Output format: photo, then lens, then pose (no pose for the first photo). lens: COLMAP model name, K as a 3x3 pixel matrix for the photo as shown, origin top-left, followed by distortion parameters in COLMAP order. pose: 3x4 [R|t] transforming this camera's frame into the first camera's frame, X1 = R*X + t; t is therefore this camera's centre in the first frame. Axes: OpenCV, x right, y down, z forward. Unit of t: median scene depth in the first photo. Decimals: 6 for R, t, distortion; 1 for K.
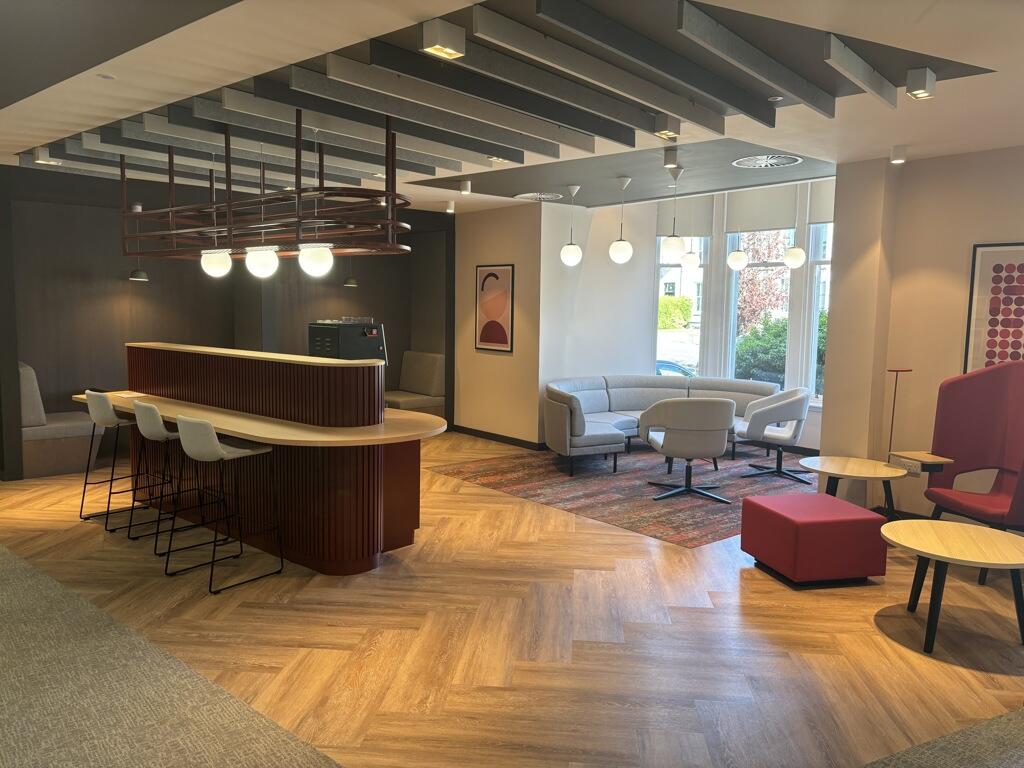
lens RADIAL K [[775.6, 0, 512.0], [0, 775.6, 384.0], [0, 0, 1]] dist [0.084503, -0.093397]
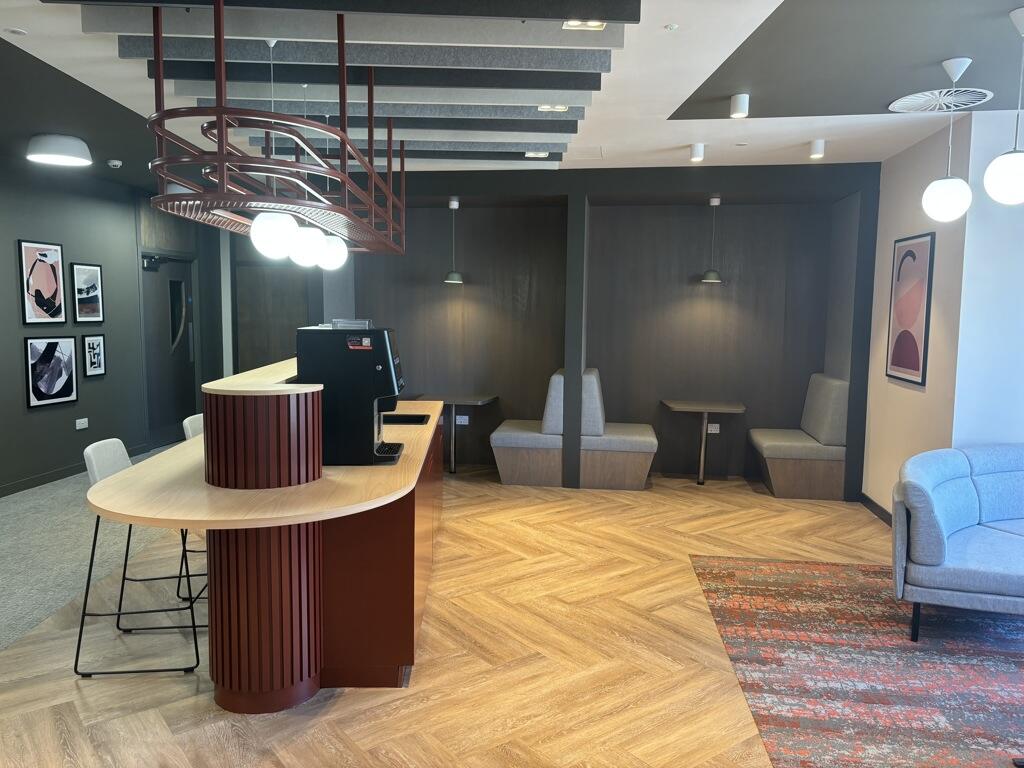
lens RADIAL K [[775.6, 0, 512.0], [0, 775.6, 384.0], [0, 0, 1]] dist [0.084503, -0.093397]
pose [[0.672453, 0.067676, -0.737039, 0.404417], [-0.073356, 0.997002, 0.024619, -0.061533], [0.736496, 0.037511, 0.675401, 0.684392]]
